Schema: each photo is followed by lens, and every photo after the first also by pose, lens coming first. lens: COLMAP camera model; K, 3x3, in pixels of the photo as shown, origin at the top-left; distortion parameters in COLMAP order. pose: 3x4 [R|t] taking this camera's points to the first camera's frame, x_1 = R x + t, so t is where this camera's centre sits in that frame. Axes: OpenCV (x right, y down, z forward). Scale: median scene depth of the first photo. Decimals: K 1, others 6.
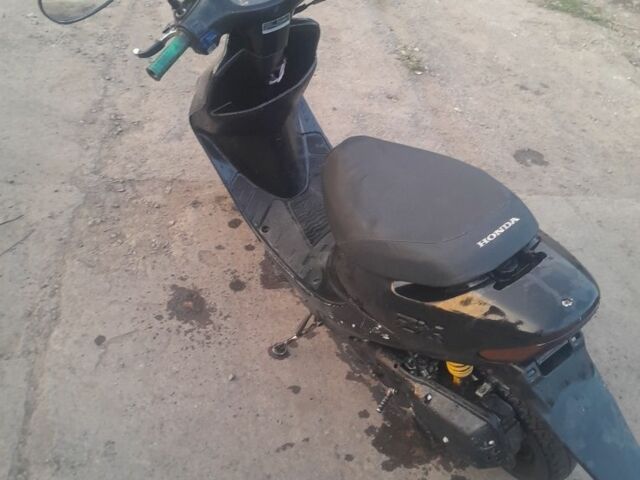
lens RADIAL K [[640.3, 0, 320.6], [0, 640.3, 236.5], [0, 0, 1]] dist [-0.003045, 0.000000]
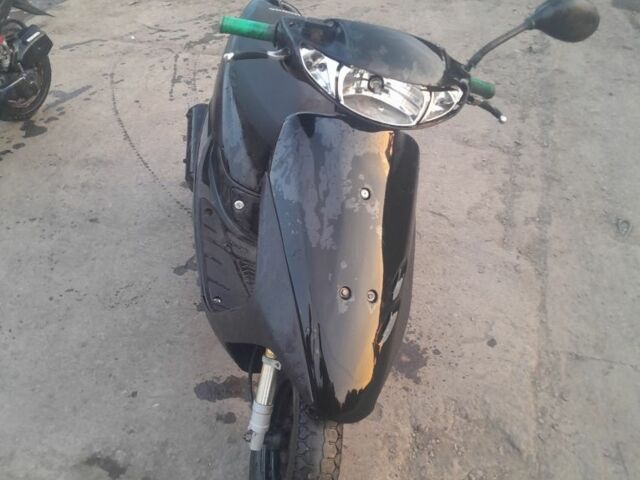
lens RADIAL K [[640.3, 0, 320.1], [0, 640.3, 242.2], [0, 0, 1]] dist [-0.003045, 0.000000]
pose [[-0.899198, -0.387257, 0.203654, -0.219987], [0.140842, 0.184495, 0.972690, -0.893647], [-0.414254, 0.903324, -0.111356, 1.007898]]
